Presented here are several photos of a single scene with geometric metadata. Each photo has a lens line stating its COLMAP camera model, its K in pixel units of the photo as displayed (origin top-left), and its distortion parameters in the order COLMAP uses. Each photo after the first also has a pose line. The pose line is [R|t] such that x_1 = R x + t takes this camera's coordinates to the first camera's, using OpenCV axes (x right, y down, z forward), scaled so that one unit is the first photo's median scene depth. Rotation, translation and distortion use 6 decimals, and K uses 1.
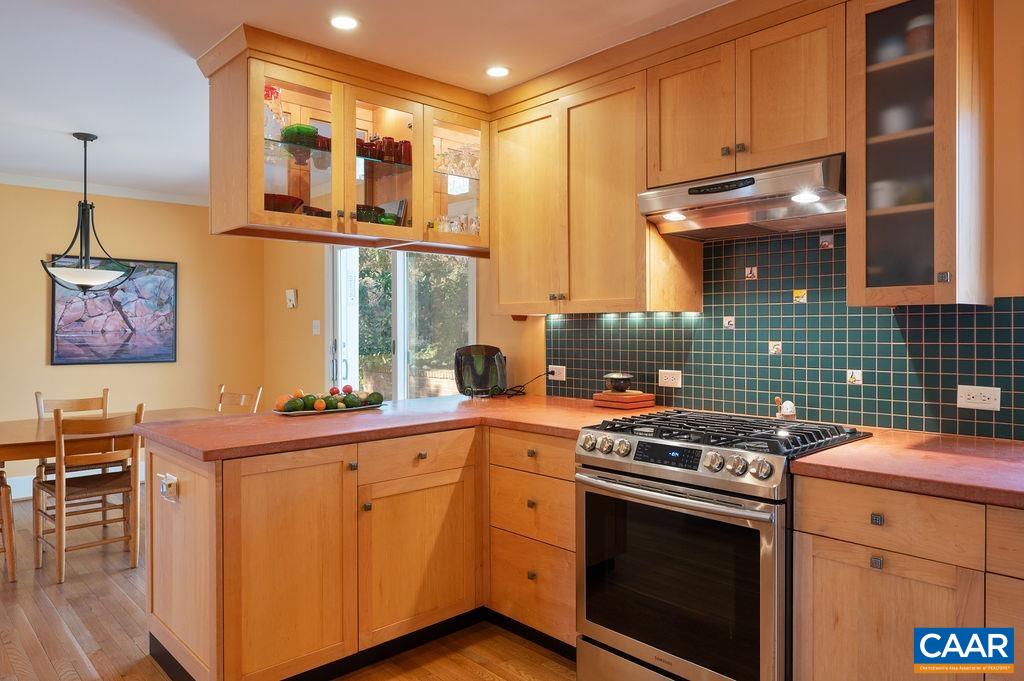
lens RADIAL K [[691.3, 0, 513.1], [0, 691.3, 335.7], [0, 0, 1]] dist [0.001956, 0.000280]
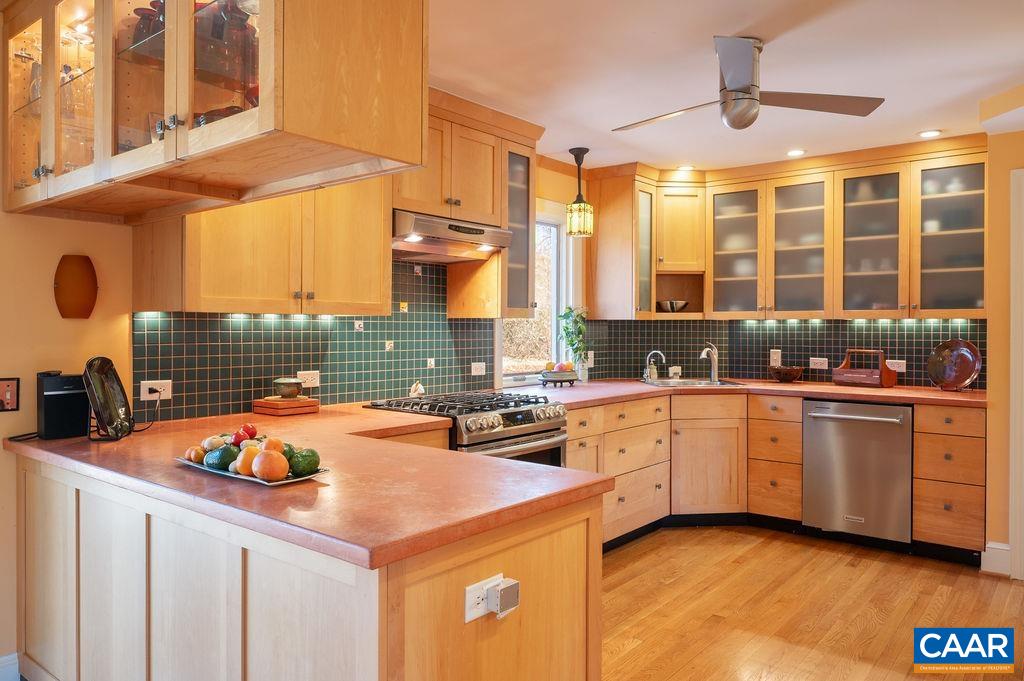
lens RADIAL K [[723.7, 0, 512.5], [0, 723.7, 336.7], [0, 0, 1]] dist [-0.004703, -0.000517]
pose [[-0.135786, -0.007367, 0.990711, -0.914467], [0.009673, 0.999915, 0.008761, -0.008166], [-0.990691, 0.010773, -0.135703, 0.870103]]
